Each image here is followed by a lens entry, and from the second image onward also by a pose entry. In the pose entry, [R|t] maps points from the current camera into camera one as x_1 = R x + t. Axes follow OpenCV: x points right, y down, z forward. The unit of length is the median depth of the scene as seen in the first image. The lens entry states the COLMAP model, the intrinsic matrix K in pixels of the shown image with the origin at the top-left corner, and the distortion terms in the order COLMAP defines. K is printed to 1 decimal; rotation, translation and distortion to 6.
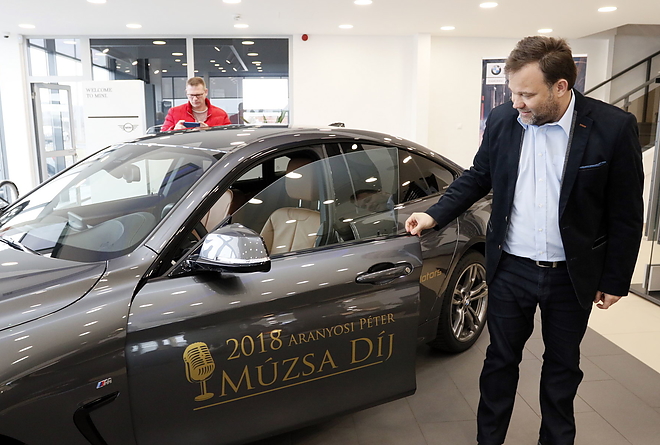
lens RADIAL K [[505.7, 0, 330.0], [0, 505.7, 222.5], [0, 0, 1]] dist [-0.011639, -0.004177]
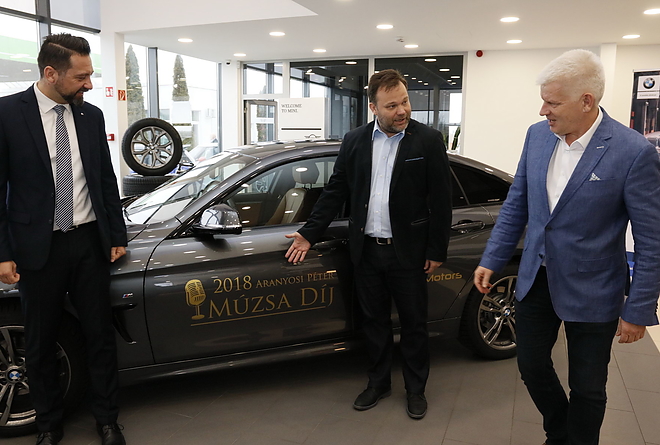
lens RADIAL K [[551.1, 0, 330.0], [0, 551.1, 222.5], [0, 0, 1]] dist [-0.022773, 0.000307]
pose [[0.893208, 0.089413, -0.440665, 0.428417], [-0.109993, 0.993704, -0.021325, 0.041990], [0.435983, 0.067518, 0.897419, -0.158189]]
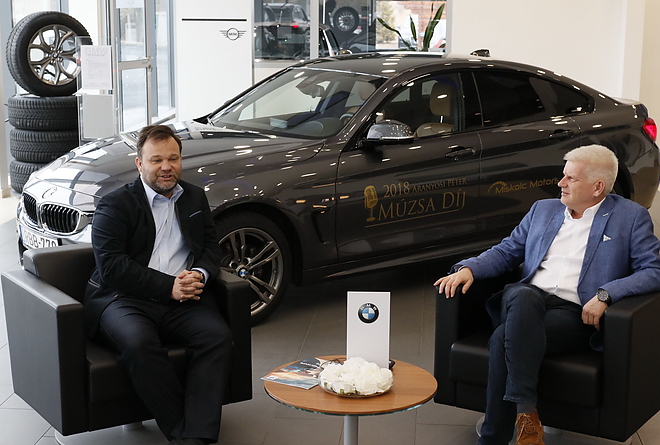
lens RADIAL K [[1161.9, 0, 330.0], [0, 1161.9, 222.5], [0, 0, 1]] dist [0.100251, 0.007998]
pose [[0.980476, 0.050955, -0.189924, 0.199982], [-0.053103, 0.998570, -0.006233, 0.216117], [0.189335, 0.016197, 0.981779, -1.517040]]
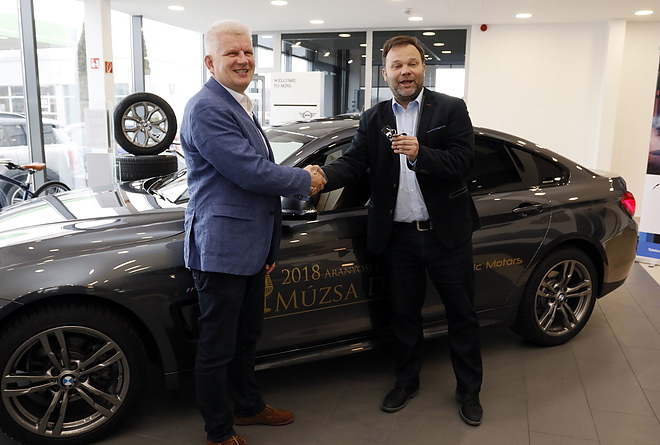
lens RADIAL K [[565.0, 0, 330.0], [0, 565.0, 222.5], [0, 0, 1]] dist [-0.021002, 0.000798]
pose [[0.922569, 0.097487, -0.373313, 0.254443], [-0.102289, 0.994730, 0.006976, 0.052204], [0.372025, 0.031750, 0.927679, -0.186325]]
